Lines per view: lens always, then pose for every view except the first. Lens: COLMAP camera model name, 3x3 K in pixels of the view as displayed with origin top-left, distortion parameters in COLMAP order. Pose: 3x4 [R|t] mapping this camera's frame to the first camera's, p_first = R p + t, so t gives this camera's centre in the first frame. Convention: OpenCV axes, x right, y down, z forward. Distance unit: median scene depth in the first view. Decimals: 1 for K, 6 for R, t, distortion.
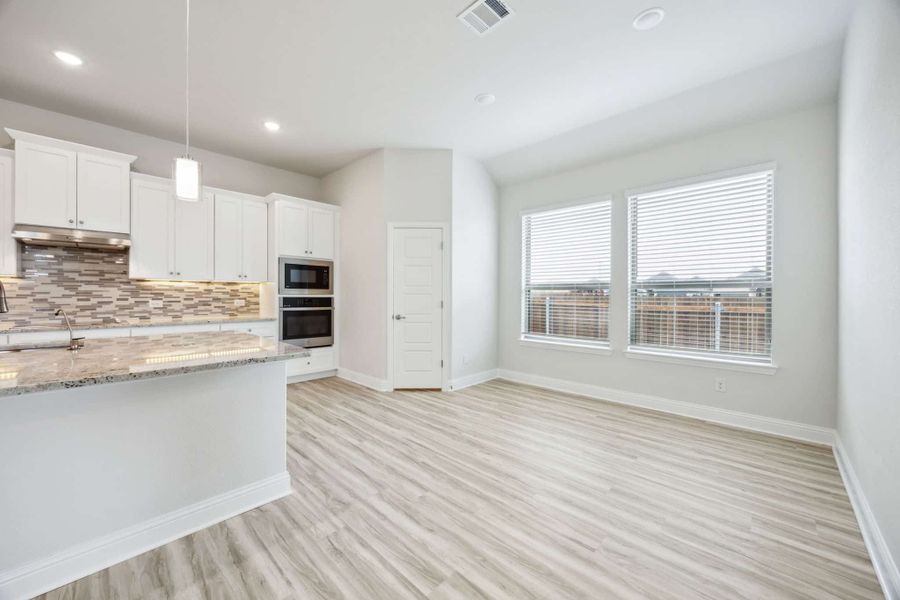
lens RADIAL K [[343.7, 0, 450.1], [0, 343.7, 302.1], [0, 0, 1]] dist [-0.002756, -0.000503]
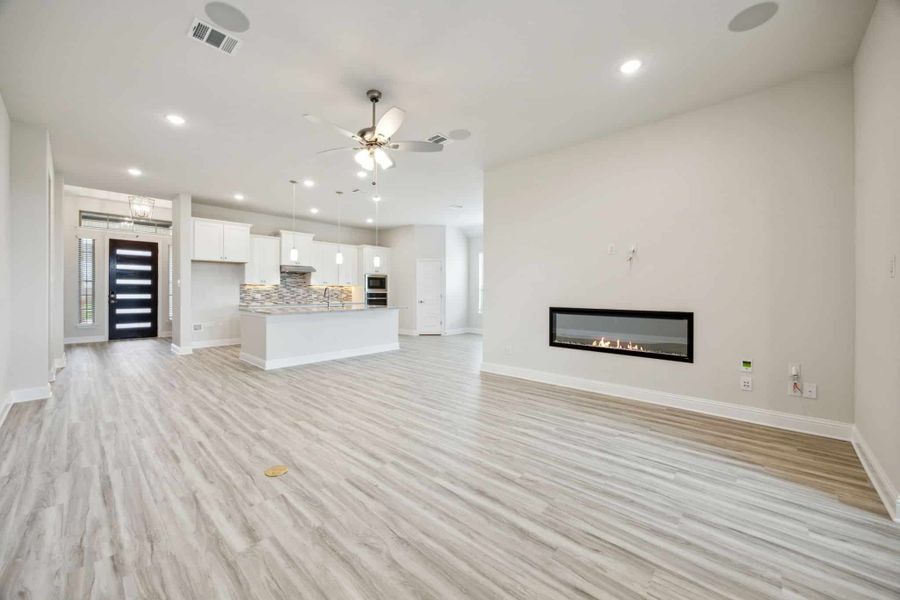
lens RADIAL K [[343.7, 0, 448.7], [0, 343.7, 292.8], [0, 0, 1]] dist [-0.002756, -0.000503]
pose [[0.999872, -0.003203, 0.015649, -0.009390], [0.003554, 0.999741, -0.022471, 0.035164], [-0.015573, 0.022524, 0.999625, -1.140461]]
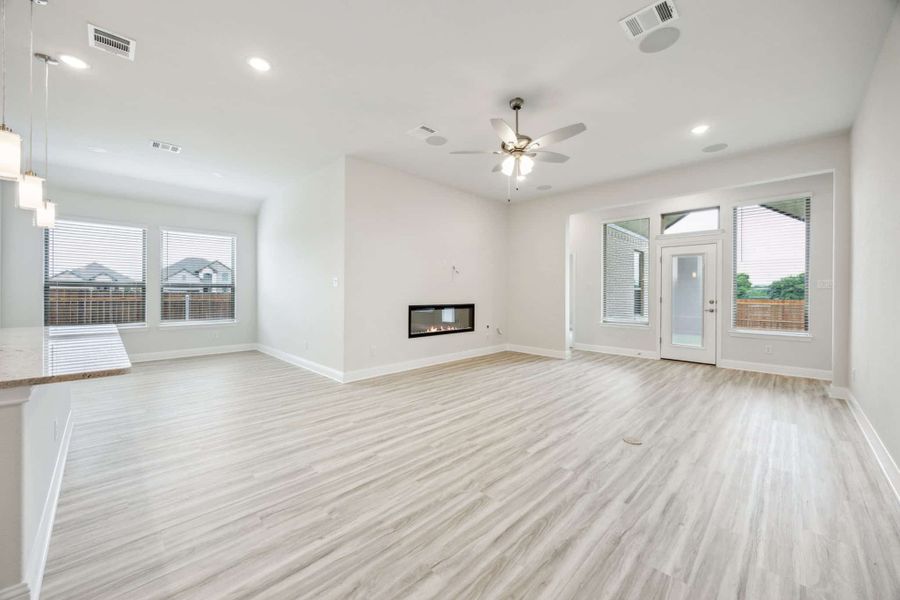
lens RADIAL K [[343.7, 0, 446.8], [0, 343.7, 296.0], [0, 0, 1]] dist [-0.002756, -0.000503]
pose [[0.027968, -0.014203, 0.999508, -0.874103], [0.021323, 0.999680, 0.013609, 0.009047], [-0.999381, 0.020932, 0.028262, -0.318503]]
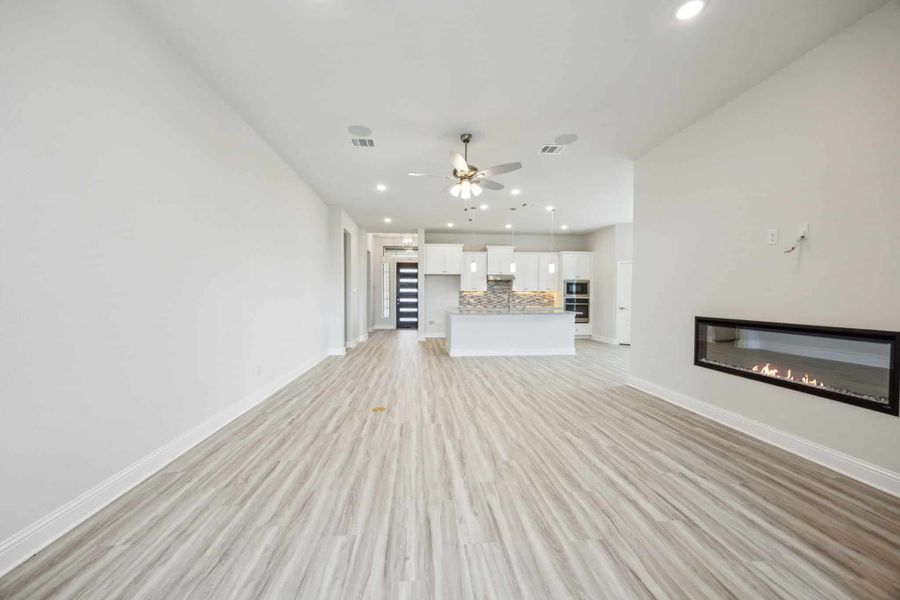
lens RADIAL K [[343.7, 0, 445.7], [0, 343.7, 306.3], [0, 0, 1]] dist [-0.002756, -0.000503]
pose [[0.746842, 0.016146, -0.664806, 0.390987], [-0.016542, 0.999847, 0.005700, 0.036715], [0.664796, 0.006740, 0.746995, -1.125608]]
